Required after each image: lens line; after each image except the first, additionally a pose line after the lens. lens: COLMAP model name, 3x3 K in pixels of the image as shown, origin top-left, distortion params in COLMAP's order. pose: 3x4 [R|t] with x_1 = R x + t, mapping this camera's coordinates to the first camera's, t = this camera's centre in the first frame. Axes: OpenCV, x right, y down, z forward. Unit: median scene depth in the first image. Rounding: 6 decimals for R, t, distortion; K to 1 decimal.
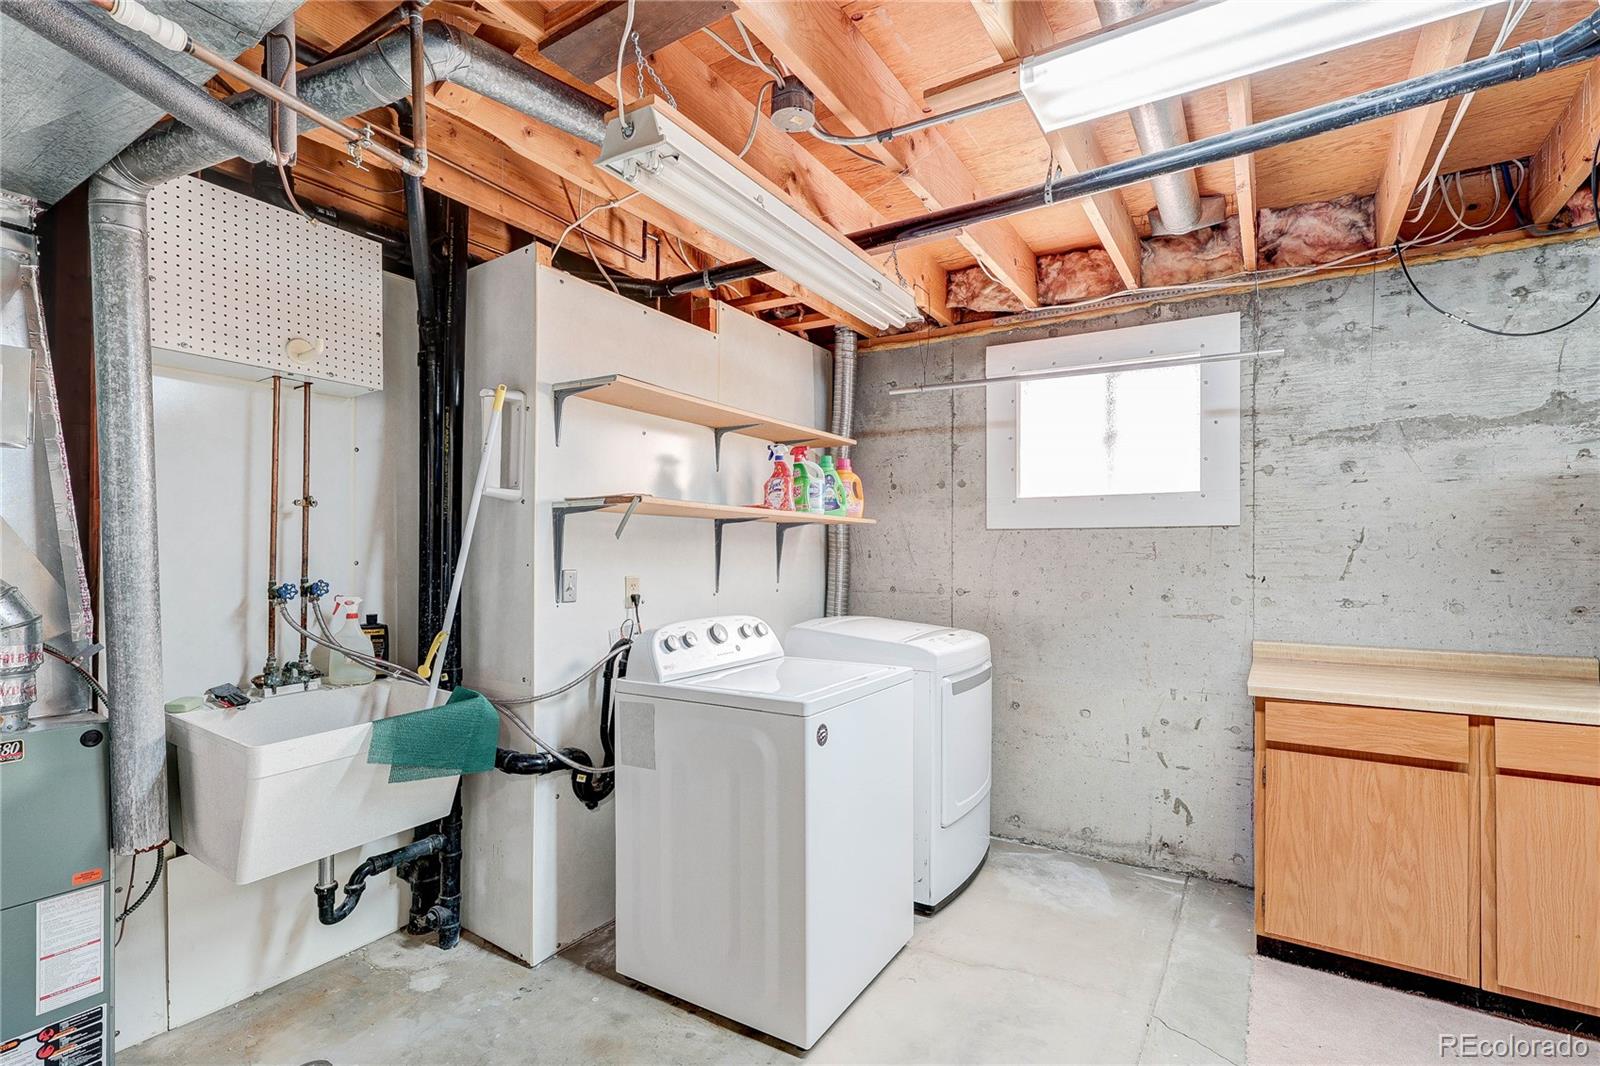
lens RADIAL K [[738.0, 0, 803.5], [0, 738.0, 546.2], [0, 0, 1]] dist [-0.003041, 0.000183]
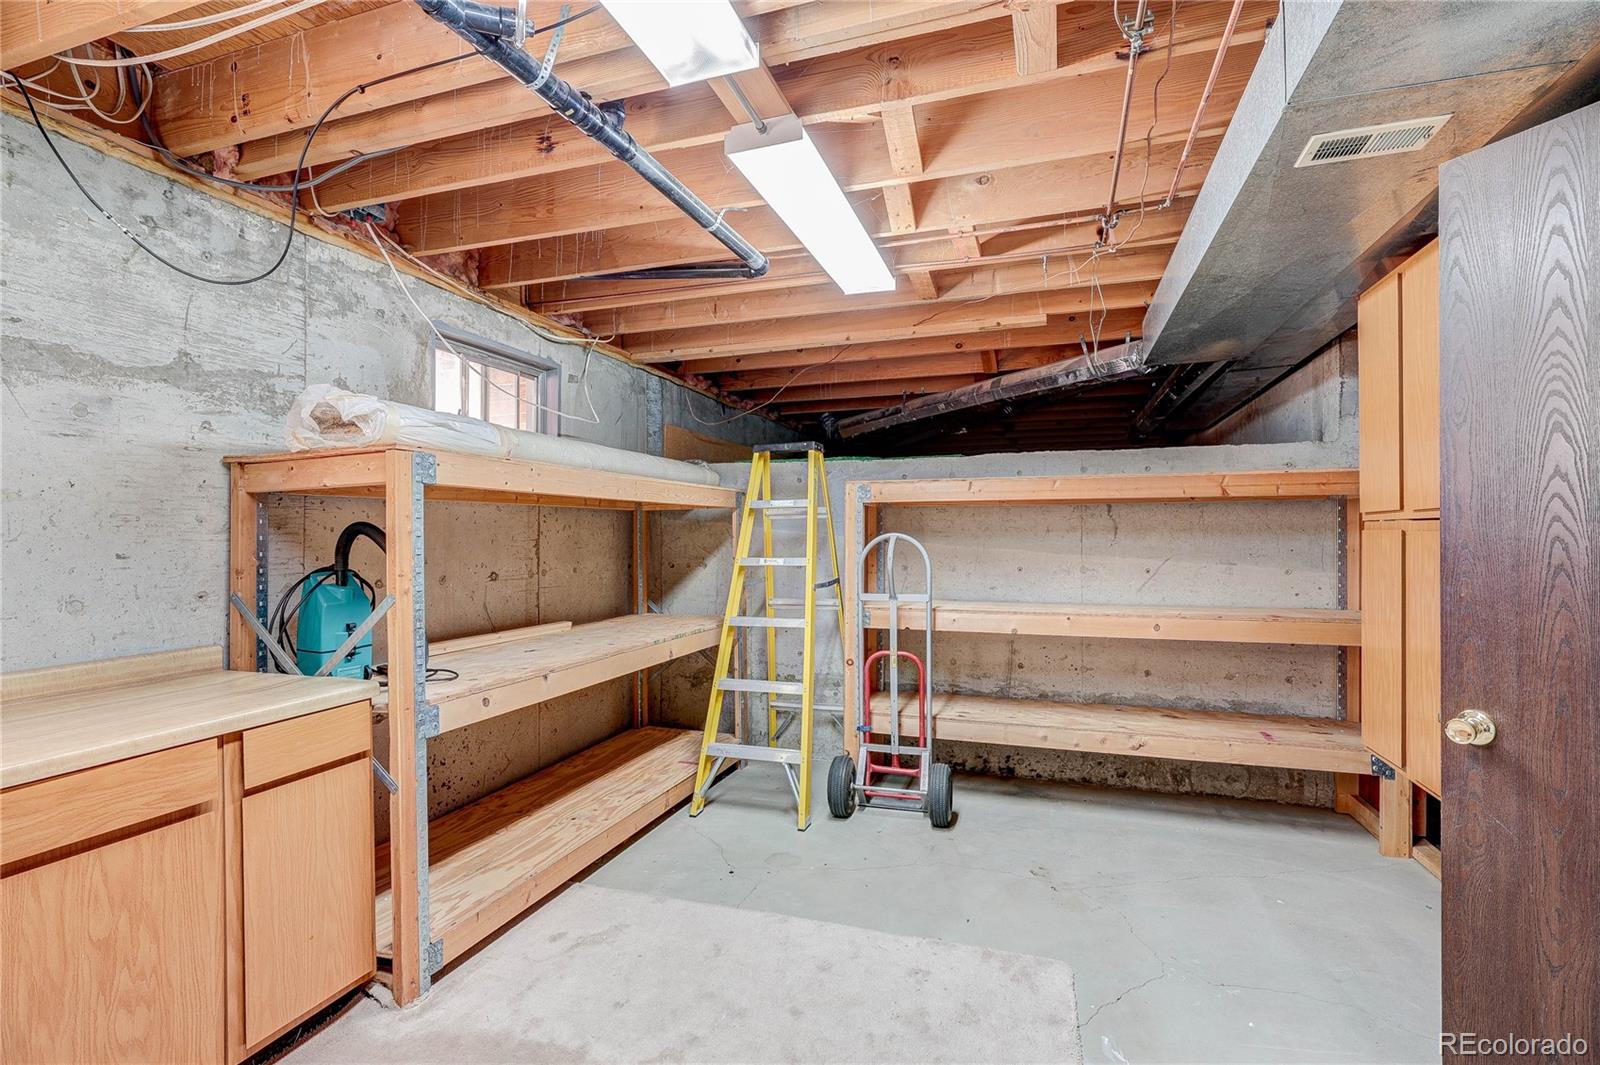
lens RADIAL K [[738.0, 0, 800.9], [0, 738.0, 531.2], [0, 0, 1]] dist [-0.003041, 0.000183]
pose [[-0.237394, 0.002536, 0.971410, -0.015851], [-0.006546, 0.999970, -0.004210, 0.005757], [-0.971391, -0.007358, -0.237370, 0.478869]]
